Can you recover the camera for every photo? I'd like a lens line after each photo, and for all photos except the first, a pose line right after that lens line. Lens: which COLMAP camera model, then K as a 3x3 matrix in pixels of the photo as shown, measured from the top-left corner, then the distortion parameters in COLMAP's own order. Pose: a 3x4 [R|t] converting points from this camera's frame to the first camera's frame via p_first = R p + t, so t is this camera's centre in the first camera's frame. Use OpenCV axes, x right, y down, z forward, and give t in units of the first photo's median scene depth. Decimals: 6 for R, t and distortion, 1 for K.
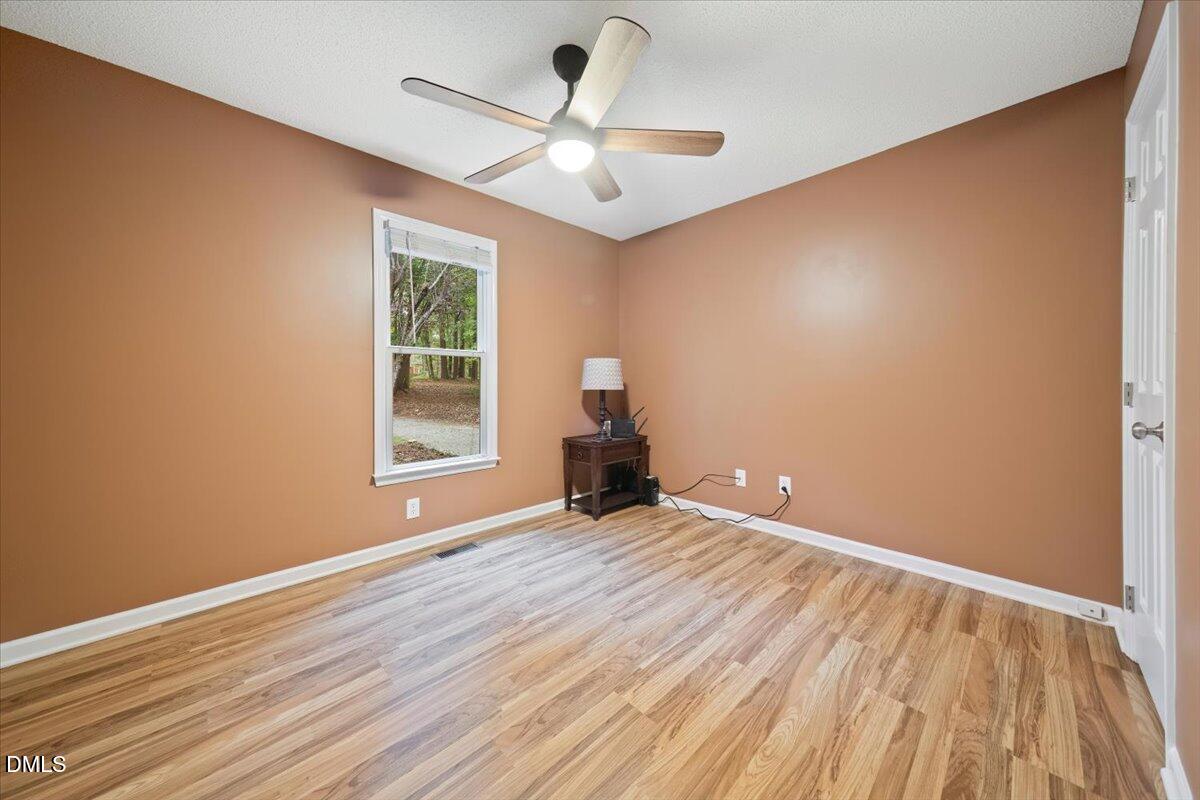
lens RADIAL K [[412.2, 0, 601.6], [0, 412.2, 380.9], [0, 0, 1]] dist [0.000420, -0.000093]
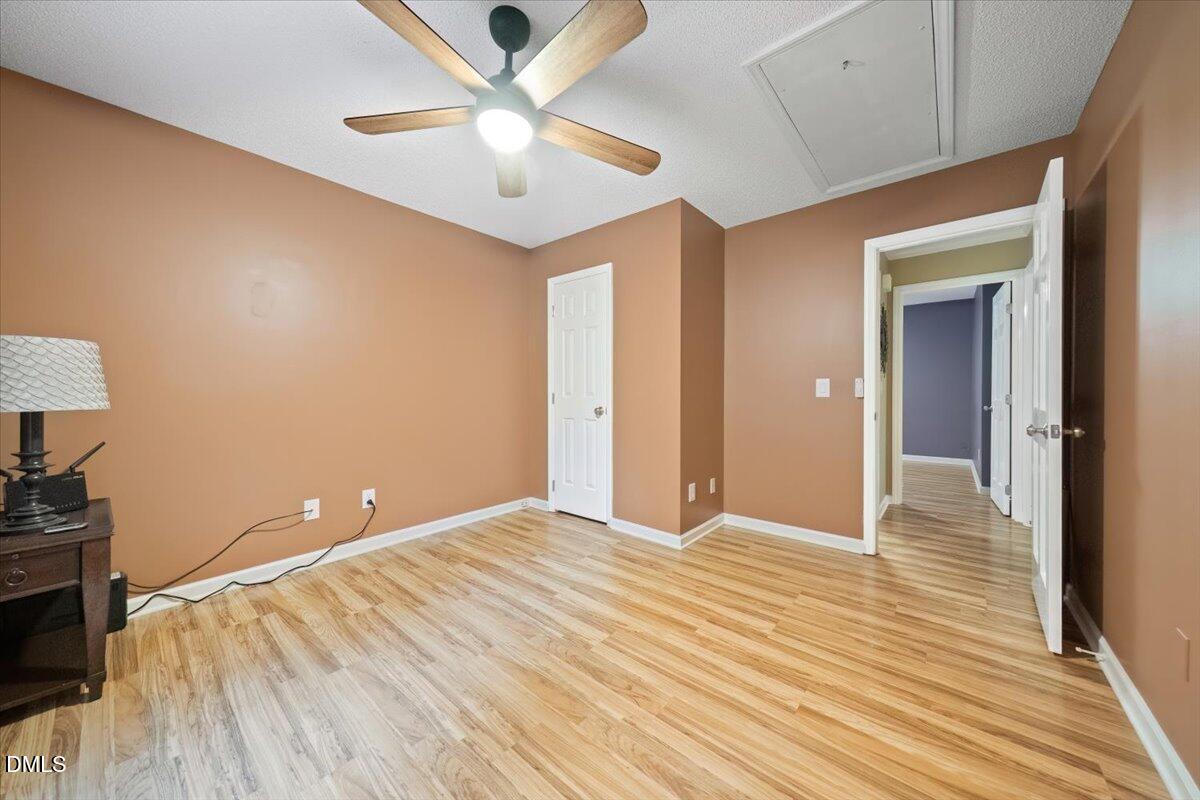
lens RADIAL K [[412.2, 0, 601.6], [0, 412.2, 380.9], [0, 0, 1]] dist [0.000420, -0.000093]
pose [[-0.103602, 0.024831, 0.994309, -0.861791], [0.005019, 0.999689, -0.024442, 0.000941], [-0.994606, 0.002459, -0.103694, 0.792279]]
